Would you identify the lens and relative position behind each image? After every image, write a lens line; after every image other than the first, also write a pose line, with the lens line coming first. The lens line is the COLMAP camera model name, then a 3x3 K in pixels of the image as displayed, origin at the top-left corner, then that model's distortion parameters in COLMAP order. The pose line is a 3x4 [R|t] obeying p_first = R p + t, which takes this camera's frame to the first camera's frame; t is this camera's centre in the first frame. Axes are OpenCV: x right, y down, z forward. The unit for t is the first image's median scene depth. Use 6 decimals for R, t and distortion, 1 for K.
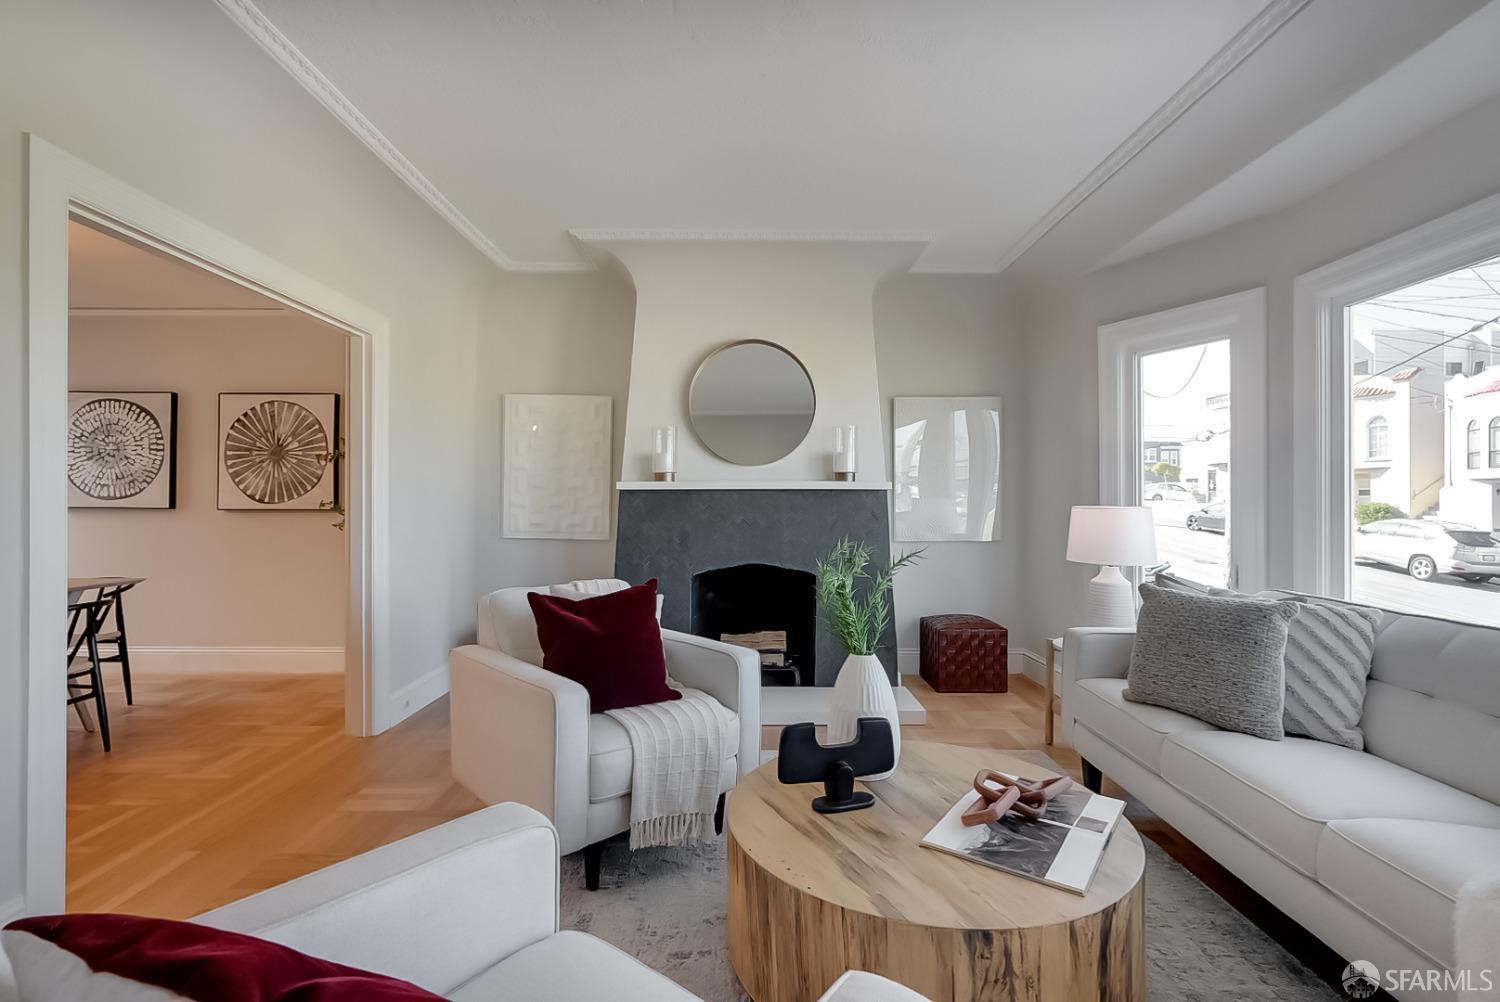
lens RADIAL K [[675.7, 0, 747.0], [0, 675.7, 505.1], [0, 0, 1]] dist [-0.010034, 0.002115]
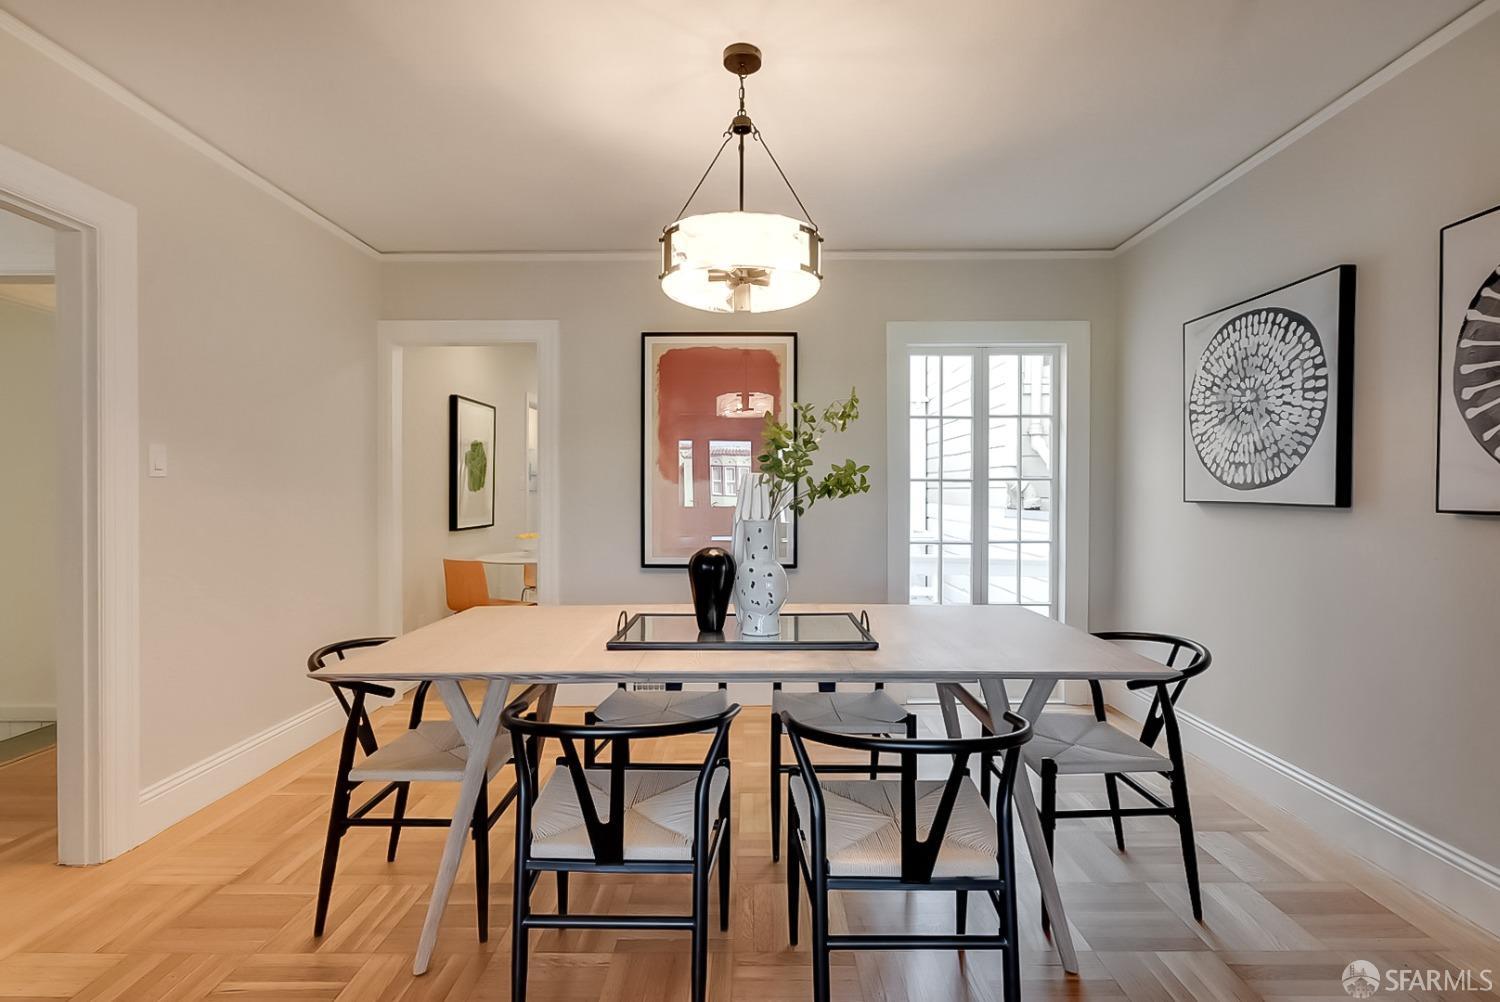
lens RADIAL K [[675.7, 0, 746.0], [0, 675.7, 495.8], [0, 0, 1]] dist [-0.010034, 0.002115]
pose [[-0.018124, 0.002852, -0.999832, -0.367463], [-0.002586, 0.999992, 0.002899, -0.002630], [0.999832, 0.002638, -0.018116, 0.582648]]
